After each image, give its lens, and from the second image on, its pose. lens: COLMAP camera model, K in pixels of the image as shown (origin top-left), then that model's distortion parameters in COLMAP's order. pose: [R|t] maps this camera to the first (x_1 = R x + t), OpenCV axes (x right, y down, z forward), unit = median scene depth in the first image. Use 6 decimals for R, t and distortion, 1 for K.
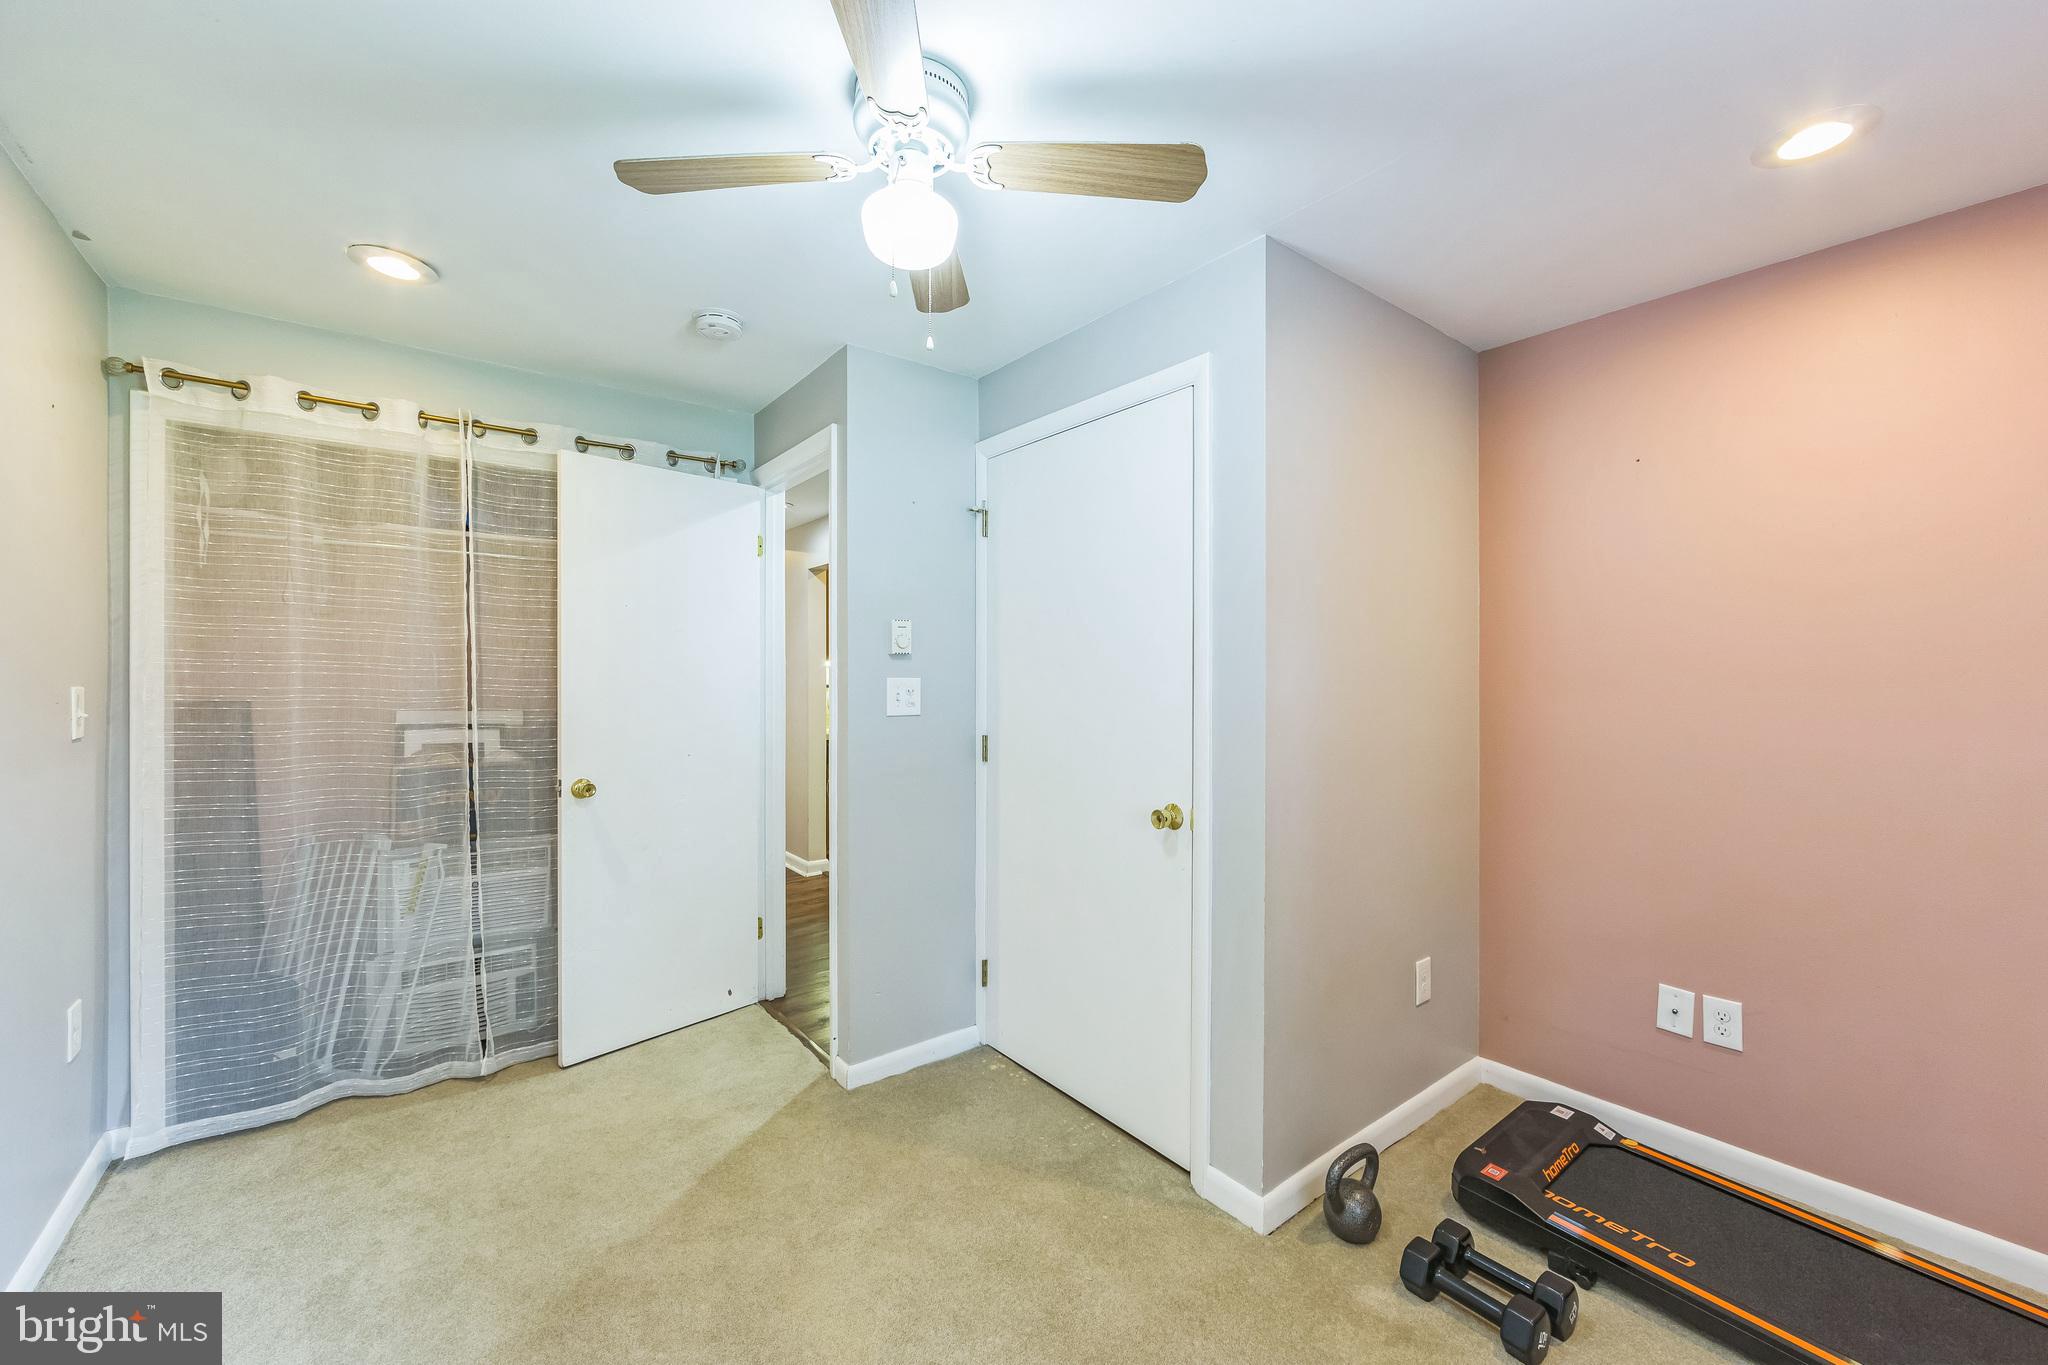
lens RADIAL K [[807.7, 0, 1030.8], [0, 807.7, 677.0], [0, 0, 1]] dist [0.001104, 0.000136]
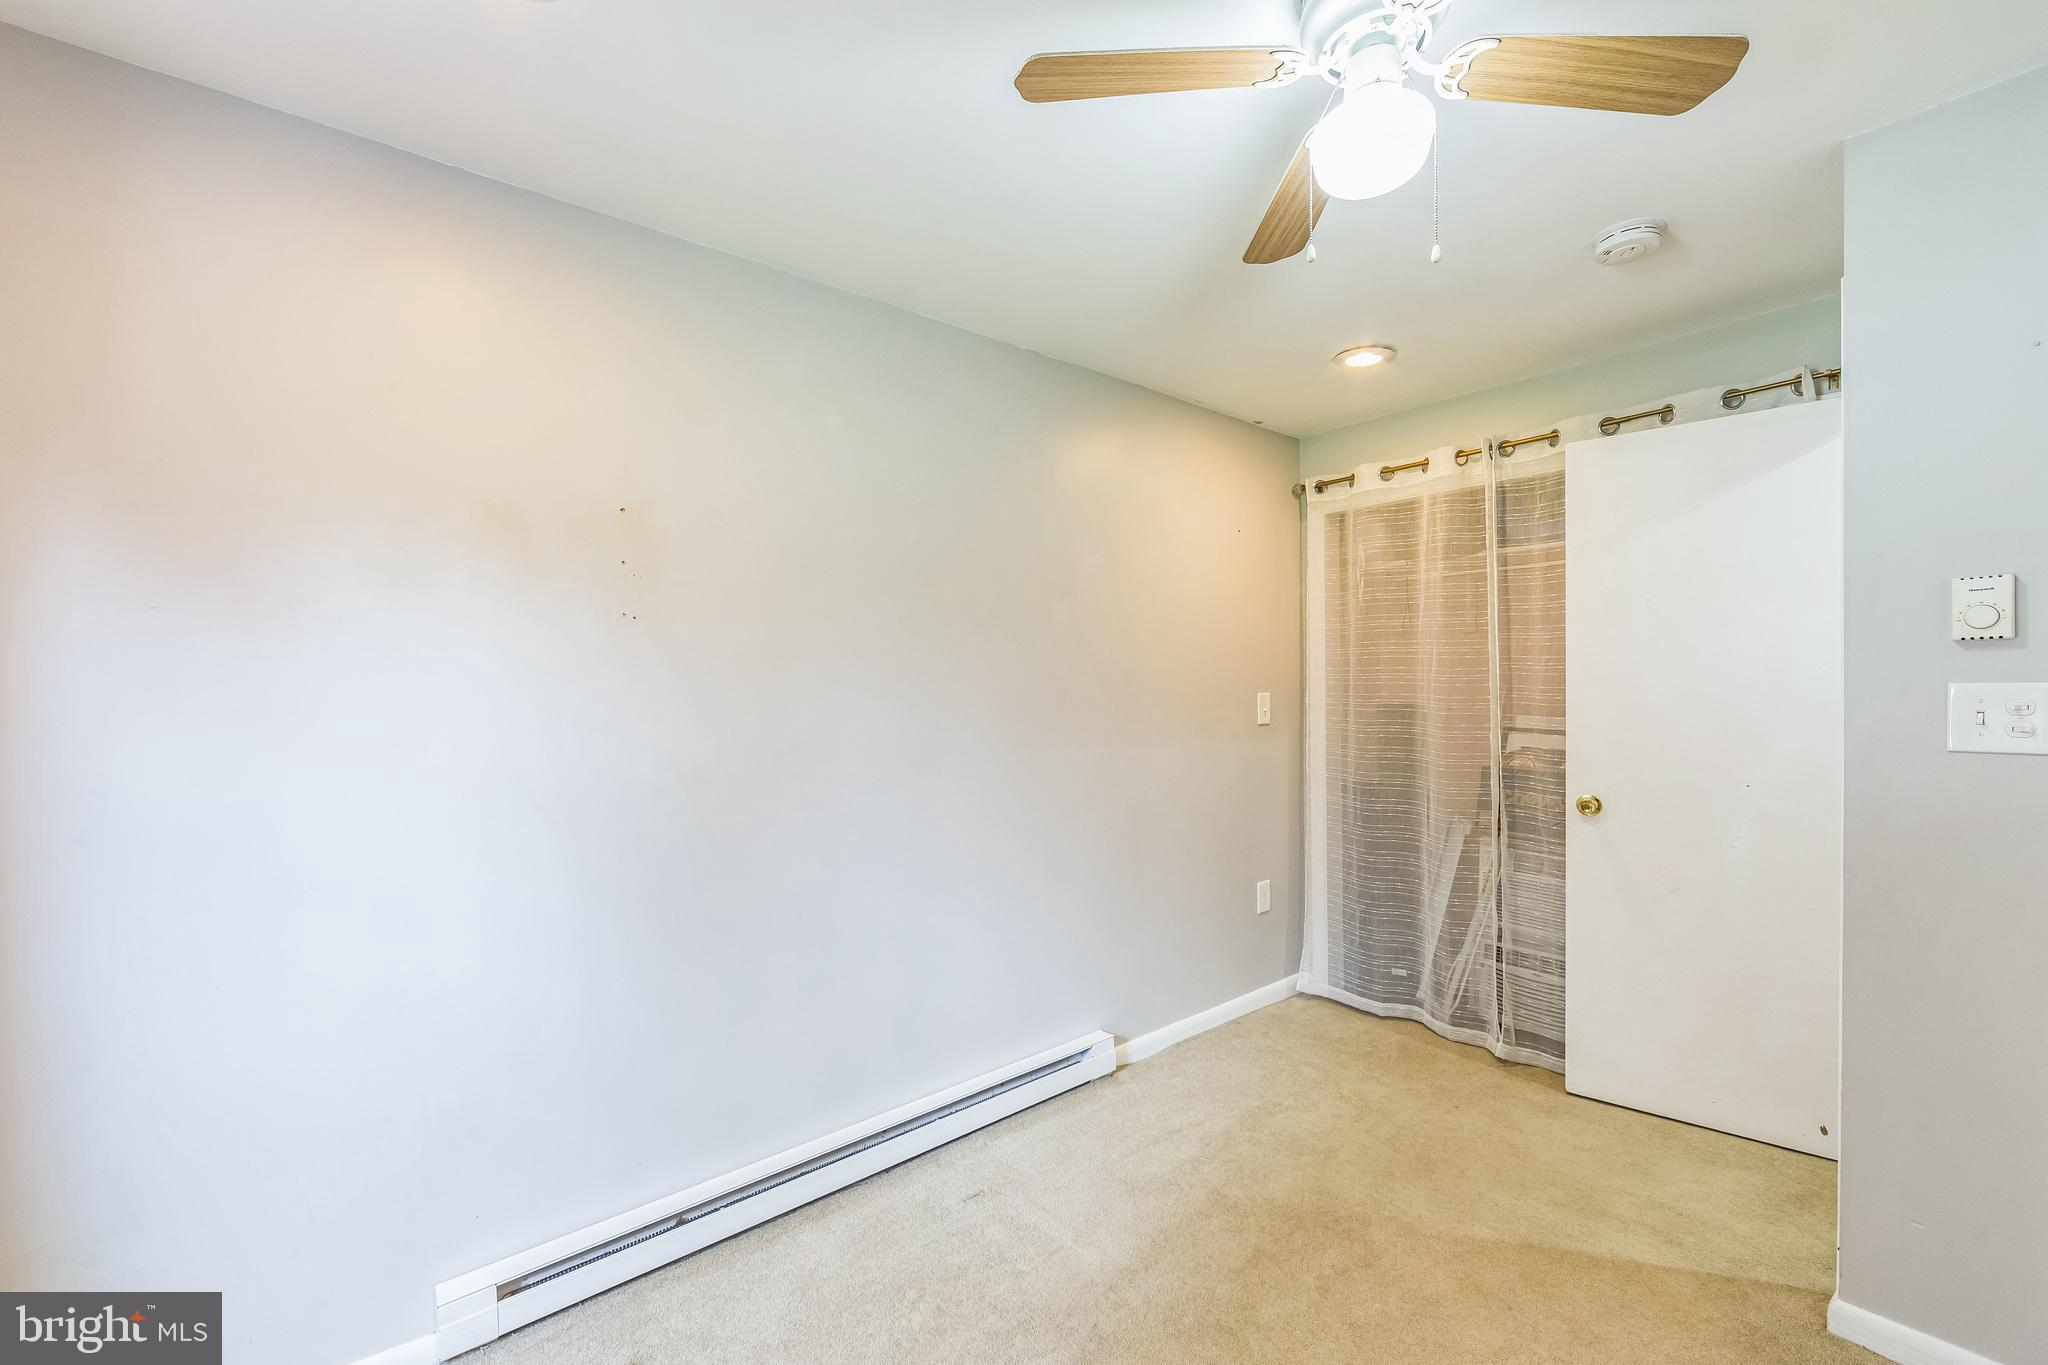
lens RADIAL K [[843.7, 0, 1021.7], [0, 843.7, 705.0], [0, 0, 1]] dist [0.000530, 0.000030]
pose [[0.008293, 0.019941, -0.999767, 0.459808], [0.011831, 0.999729, 0.020039, -0.003717], [0.999896, -0.011994, 0.008055, 0.394810]]
